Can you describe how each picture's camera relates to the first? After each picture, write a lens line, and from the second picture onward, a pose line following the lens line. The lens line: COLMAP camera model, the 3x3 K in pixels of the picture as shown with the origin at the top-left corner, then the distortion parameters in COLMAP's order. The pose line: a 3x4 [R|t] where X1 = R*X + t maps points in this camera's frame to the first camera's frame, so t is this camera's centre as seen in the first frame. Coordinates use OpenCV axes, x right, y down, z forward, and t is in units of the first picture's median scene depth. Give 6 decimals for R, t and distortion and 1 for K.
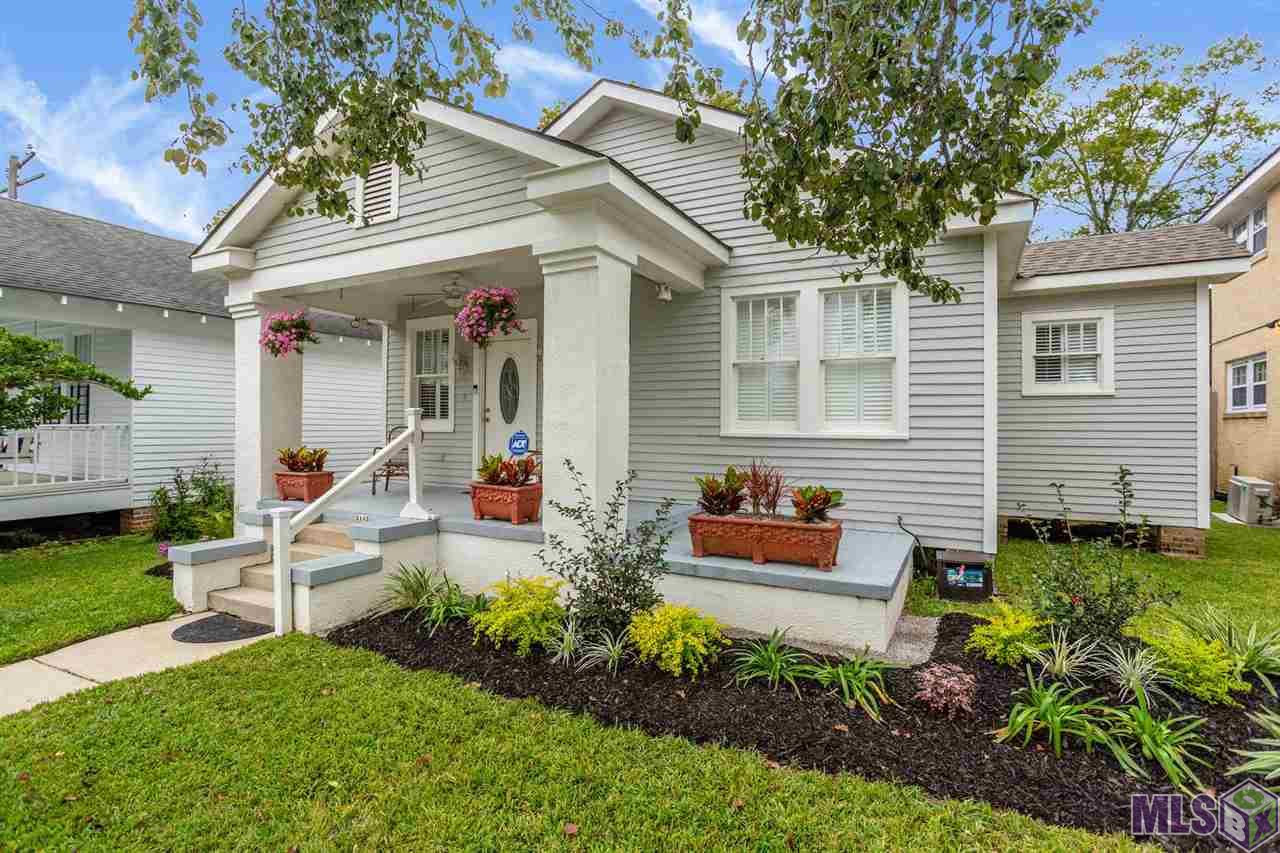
lens RADIAL K [[642.9, 0, 618.6], [0, 642.9, 431.8], [0, 0, 1]] dist [-0.042970, 0.021735]
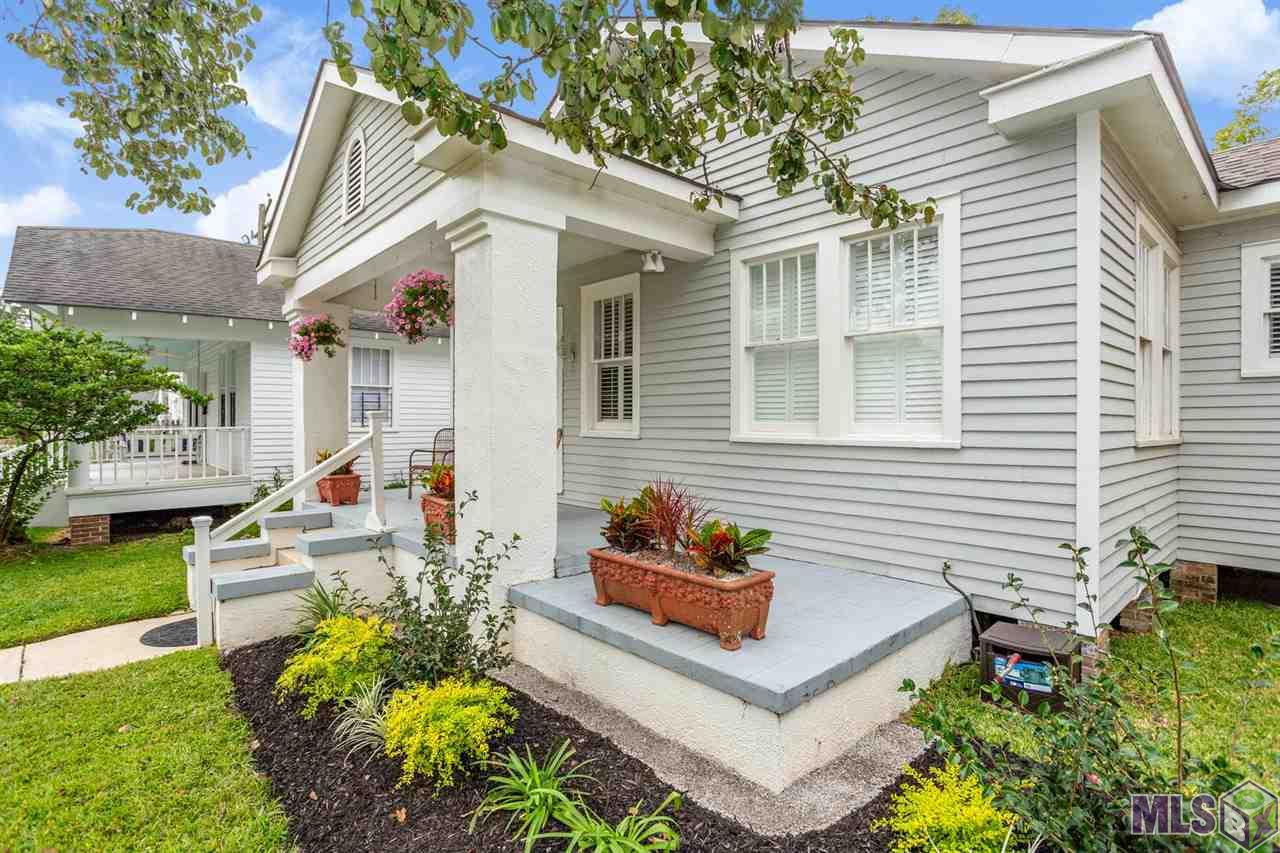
lens RADIAL K [[642.9, 0, 642.1], [0, 642.9, 427.6], [0, 0, 1]] dist [-0.042970, 0.021735]
pose [[0.942696, -0.004090, -0.333628, 0.339648], [0.004309, 0.999991, -0.000084, -0.010730], [0.333625, -0.001359, 0.942705, 0.246833]]
